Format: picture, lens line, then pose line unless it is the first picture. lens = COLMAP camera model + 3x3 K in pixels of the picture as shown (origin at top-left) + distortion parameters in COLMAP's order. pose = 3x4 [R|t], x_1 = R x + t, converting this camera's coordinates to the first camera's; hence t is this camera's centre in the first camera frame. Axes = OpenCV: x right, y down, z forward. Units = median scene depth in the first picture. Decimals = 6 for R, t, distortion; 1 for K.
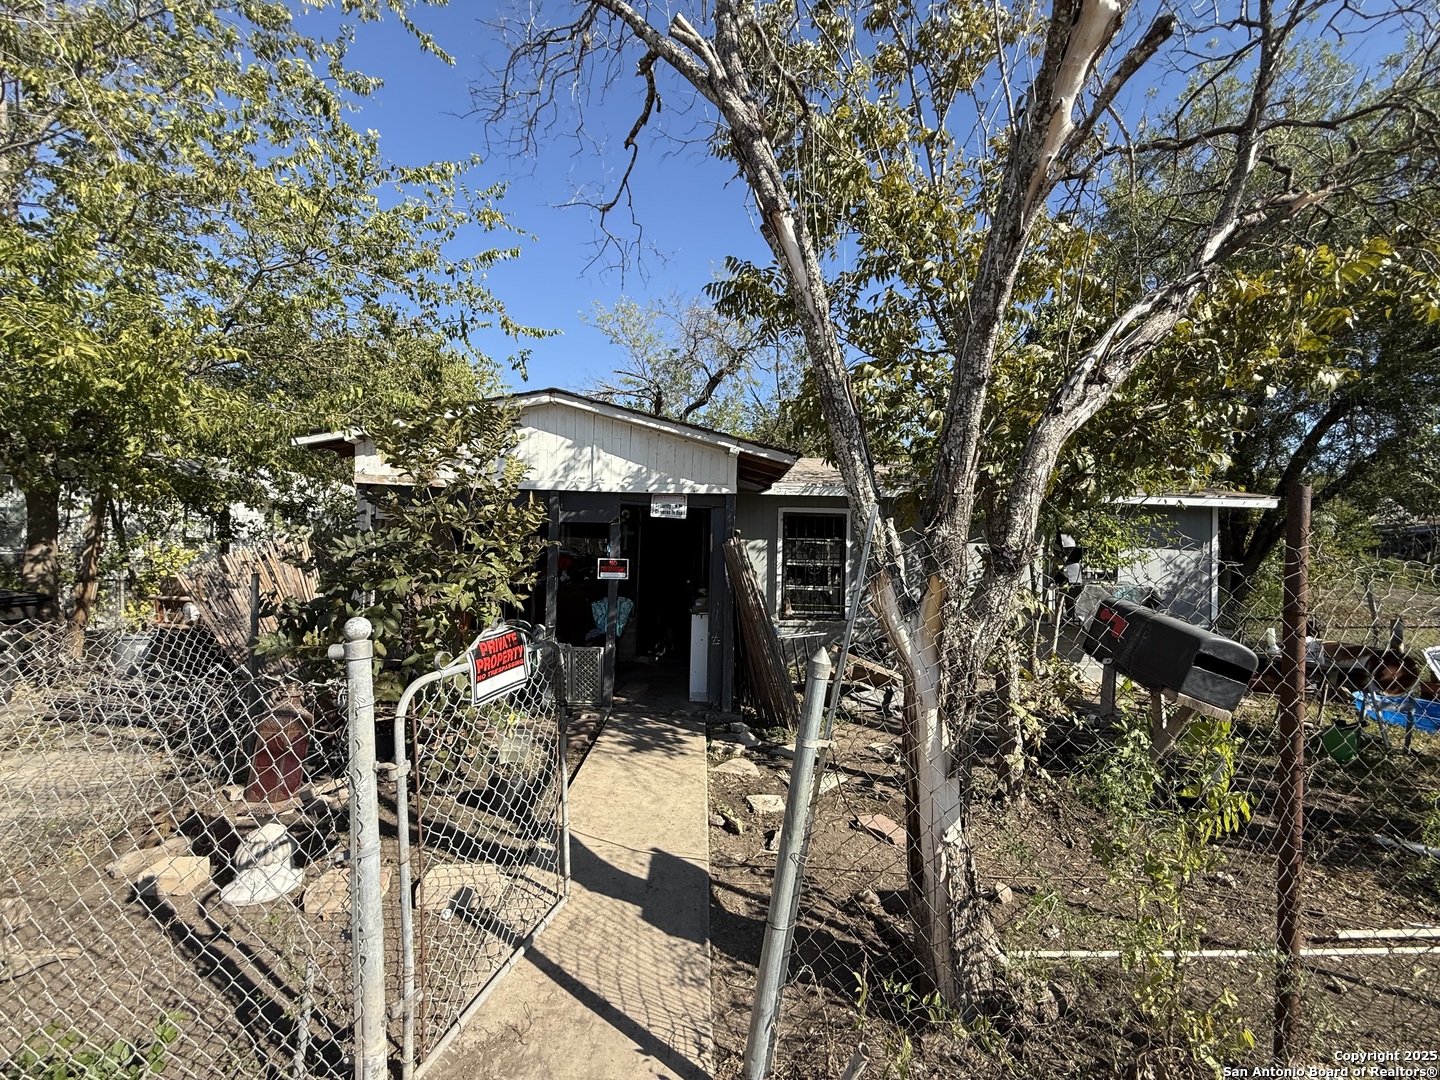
lens RADIAL K [[571.1, 0, 712.7], [0, 571.1, 537.5], [0, 0, 1]] dist [-0.008454, -0.000244]
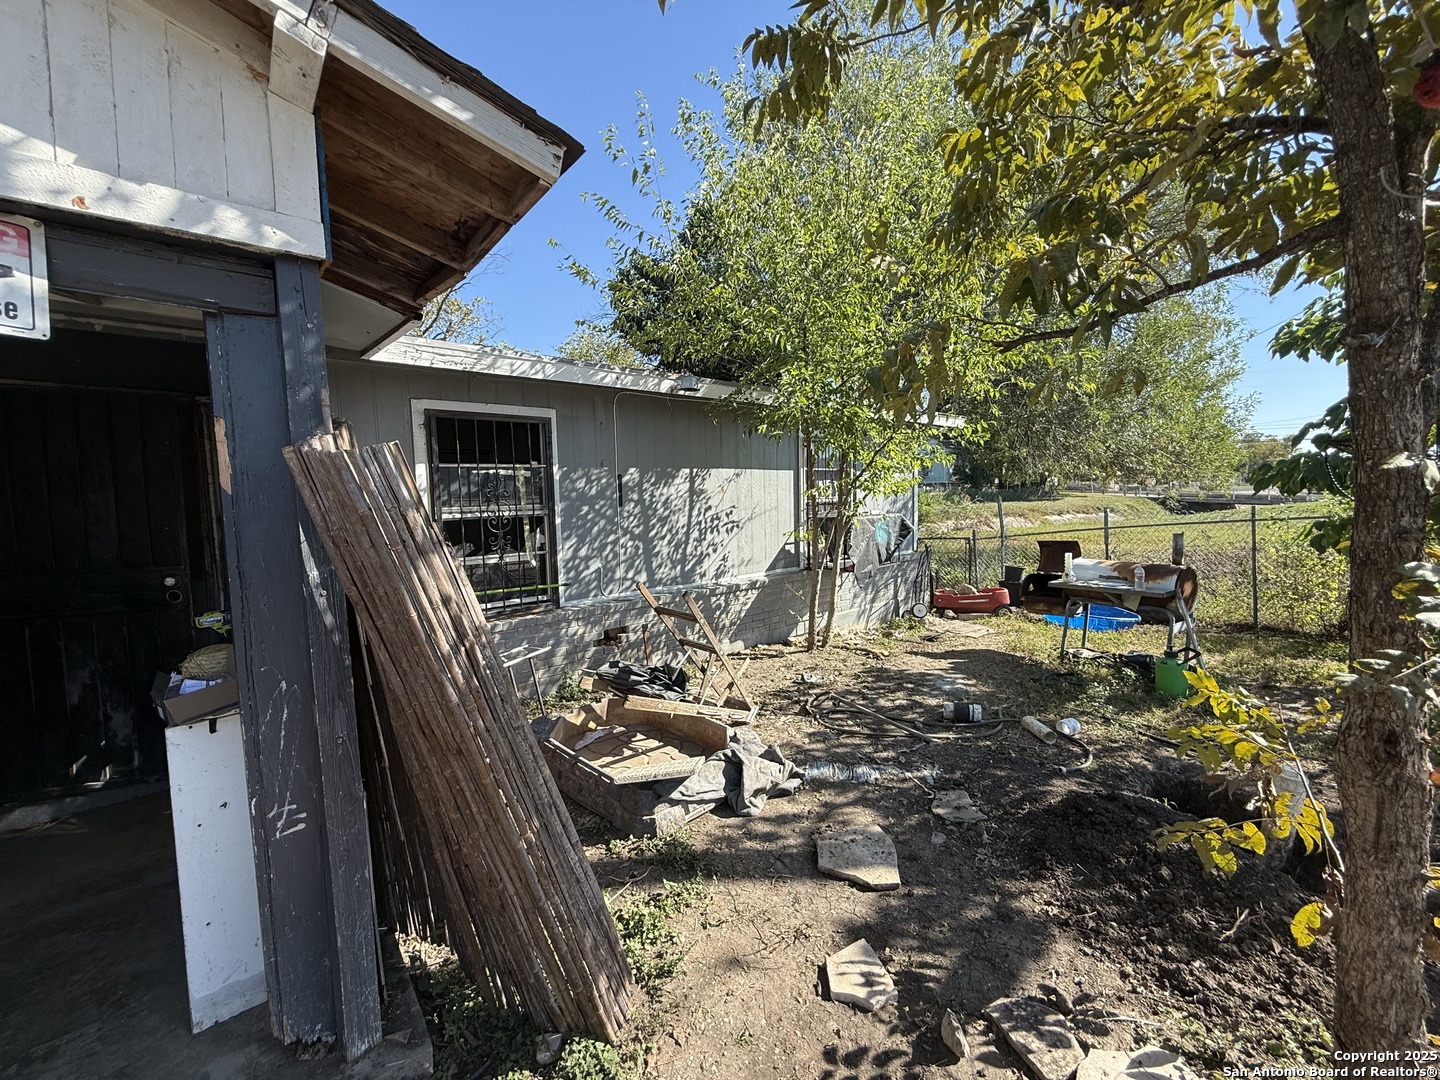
lens RADIAL K [[571.1, 0, 712.7], [0, 571.1, 537.5], [0, 0, 1]] dist [-0.008454, -0.000244]
pose [[0.784628, -0.089390, 0.613489, 0.010527], [0.029368, 0.993799, 0.107243, 0.025150], [-0.619271, -0.066129, 0.782387, 0.640914]]
